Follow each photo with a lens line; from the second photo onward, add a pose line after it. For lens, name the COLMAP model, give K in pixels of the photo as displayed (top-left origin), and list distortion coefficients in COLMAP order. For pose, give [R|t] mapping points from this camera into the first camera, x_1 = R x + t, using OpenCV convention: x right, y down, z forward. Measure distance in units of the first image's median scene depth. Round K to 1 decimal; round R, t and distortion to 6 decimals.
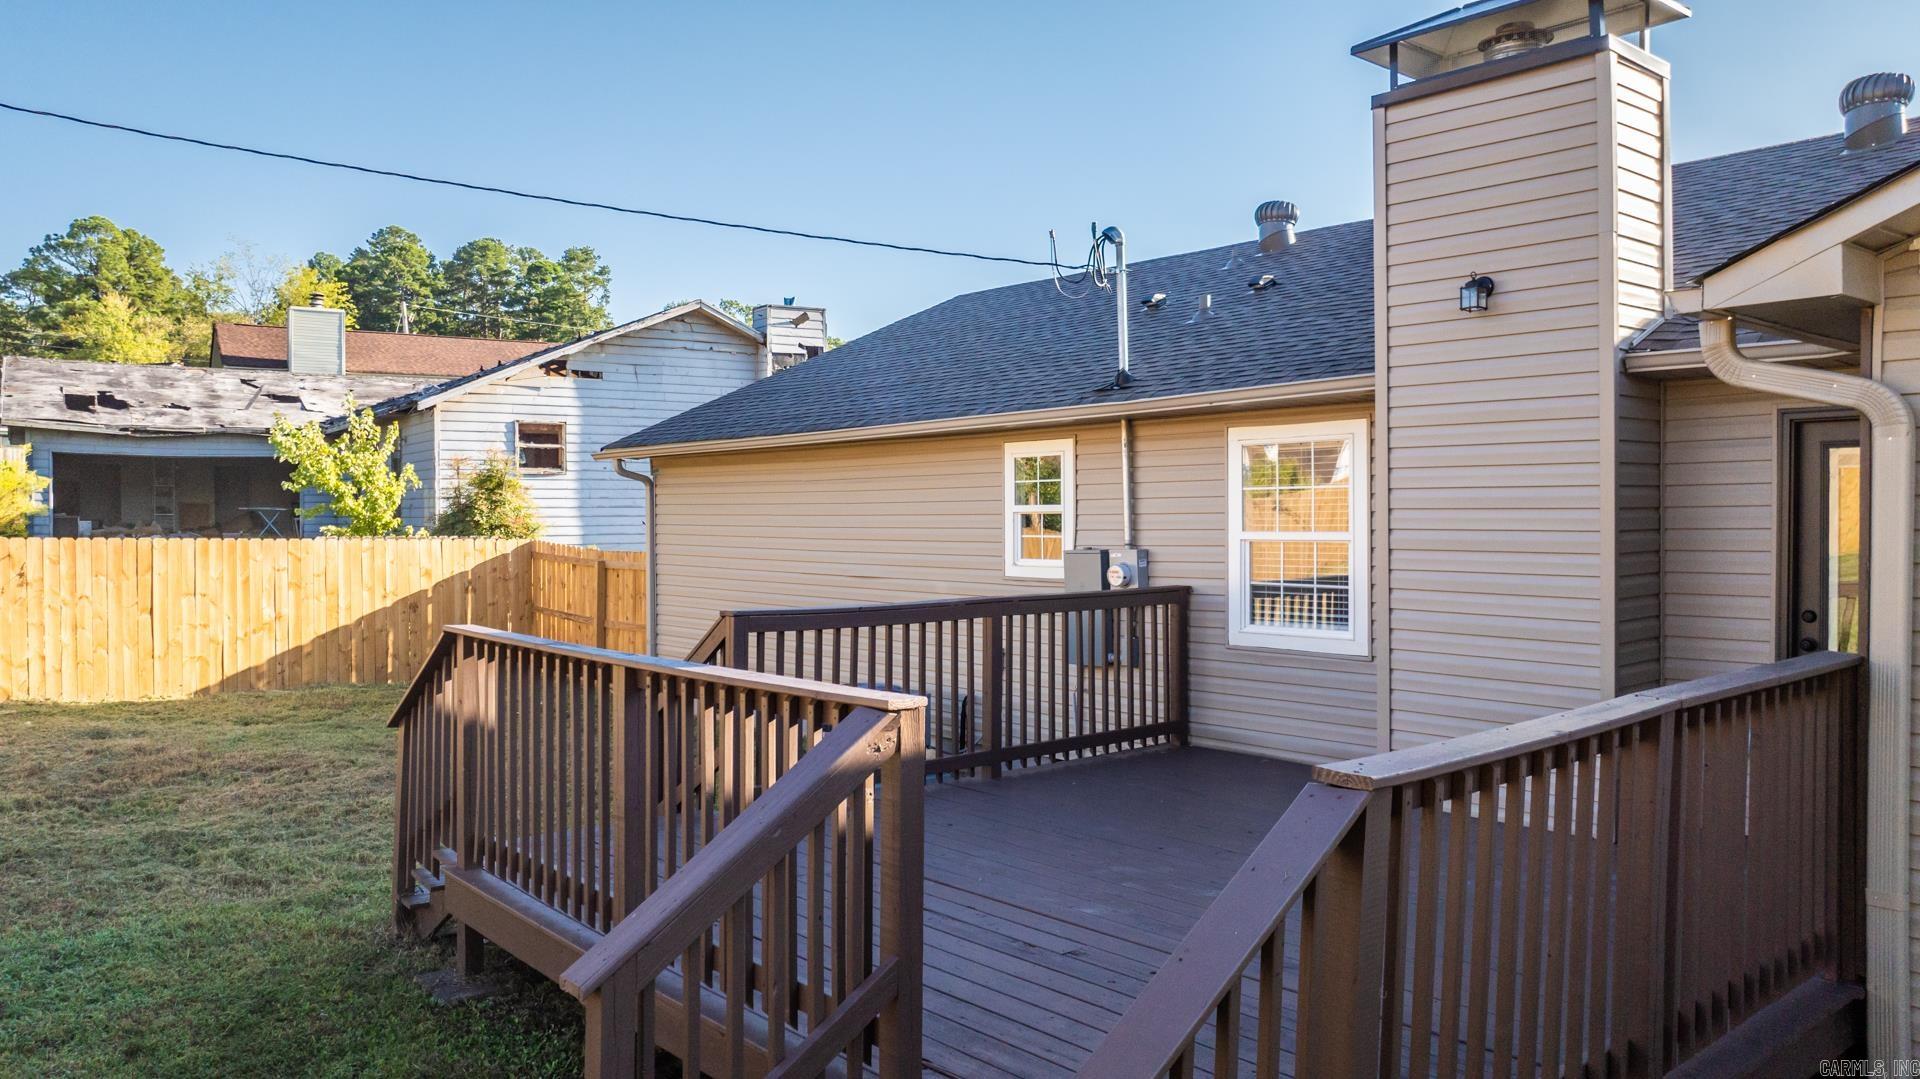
lens RADIAL K [[1343.4, 0, 959.7], [0, 1343.4, 556.5], [0, 0, 1]] dist [-0.016147, 0.010916]
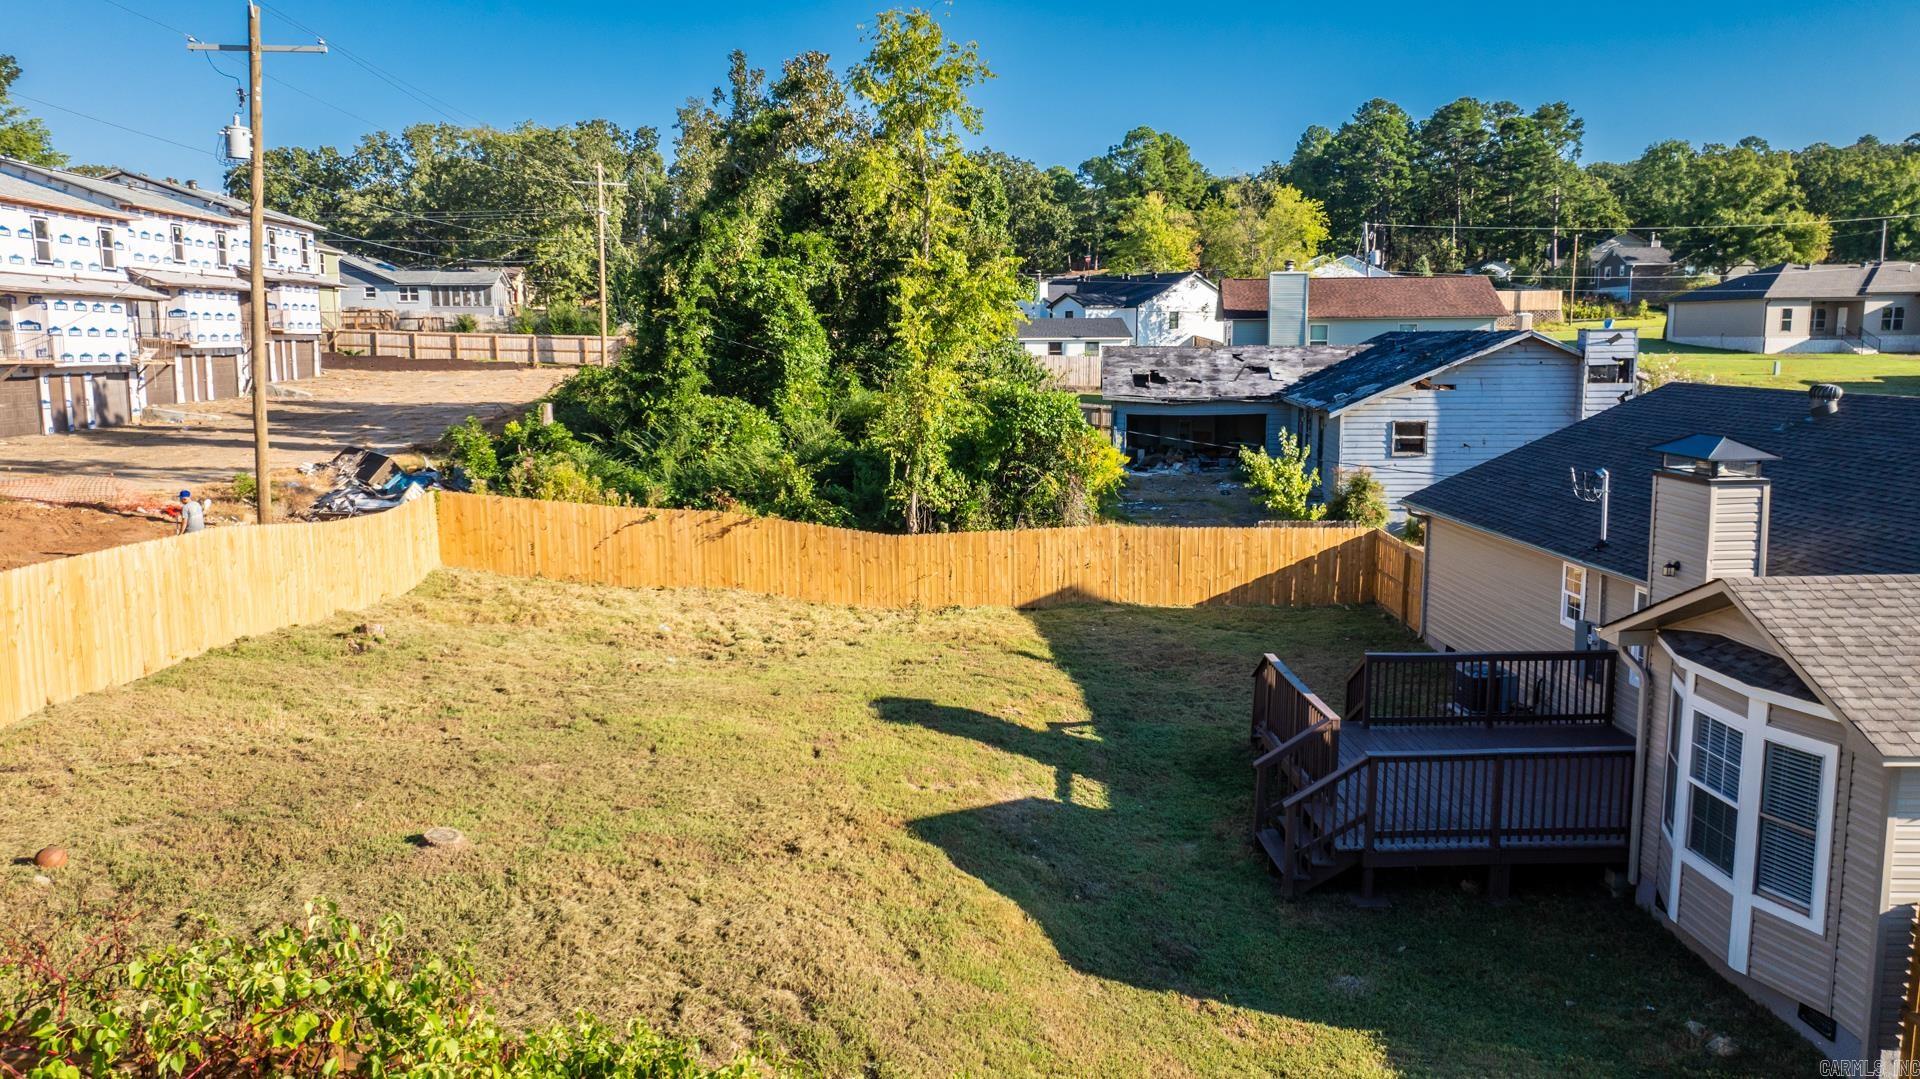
lens RADIAL K [[1343.4, 0, 968.1], [0, 1343.4, 541.8], [0, 0, 1]] dist [-0.016147, 0.010916]
pose [[0.769216, 0.089945, -0.632627, 0.209525], [-0.012887, 0.992026, 0.125373, -0.118558], [0.638859, -0.088286, 0.764241, -0.365197]]
